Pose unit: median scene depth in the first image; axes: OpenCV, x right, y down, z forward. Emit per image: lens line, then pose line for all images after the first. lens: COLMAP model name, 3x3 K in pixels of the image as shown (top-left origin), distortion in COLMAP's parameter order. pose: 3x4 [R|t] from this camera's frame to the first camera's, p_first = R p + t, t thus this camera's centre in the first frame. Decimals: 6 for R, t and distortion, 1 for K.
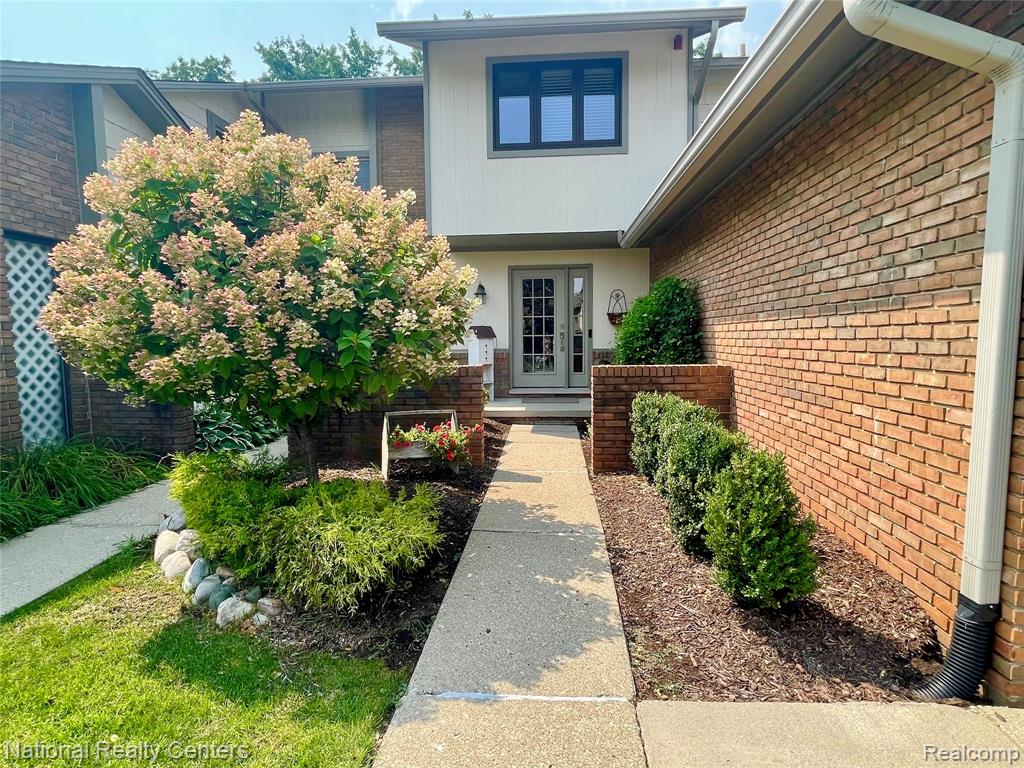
lens RADIAL K [[558.5, 0, 513.3], [0, 558.5, 384.1], [0, 0, 1]] dist [-0.003164, -0.002804]
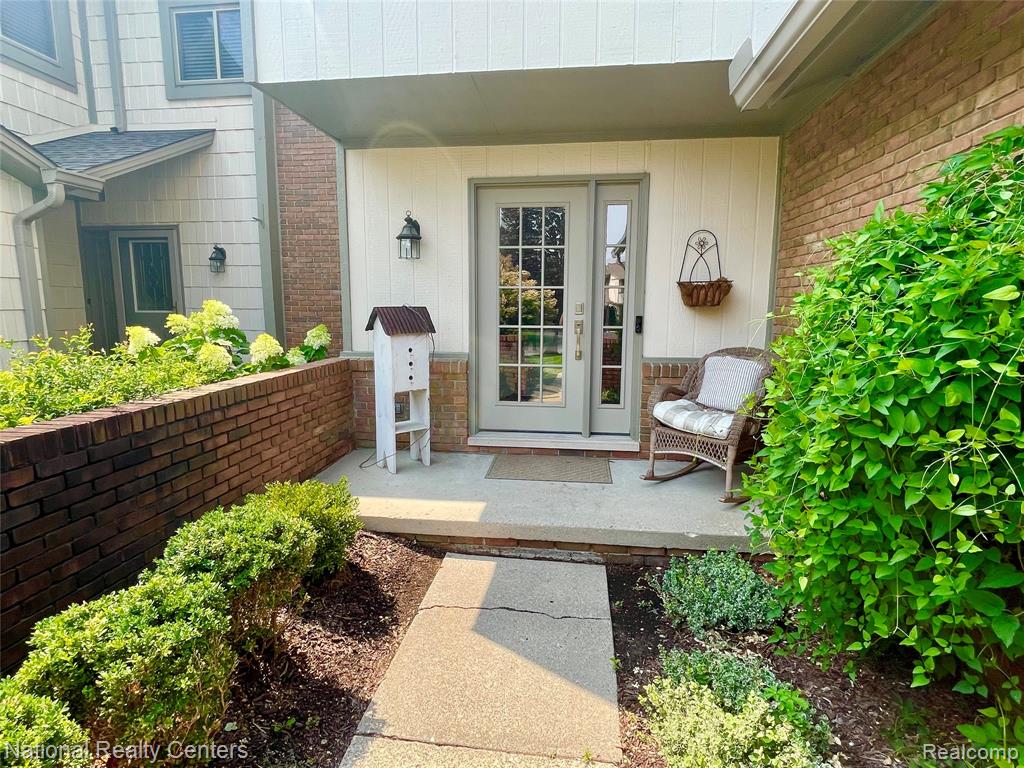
lens RADIAL K [[558.5, 0, 511.2], [0, 558.5, 385.1], [0, 0, 1]] dist [-0.003164, -0.002804]
pose [[0.998410, 0.021011, -0.052306, 0.055850], [-0.018577, 0.998742, 0.046584, -0.060011], [0.053219, -0.045538, 0.997544, 0.523838]]
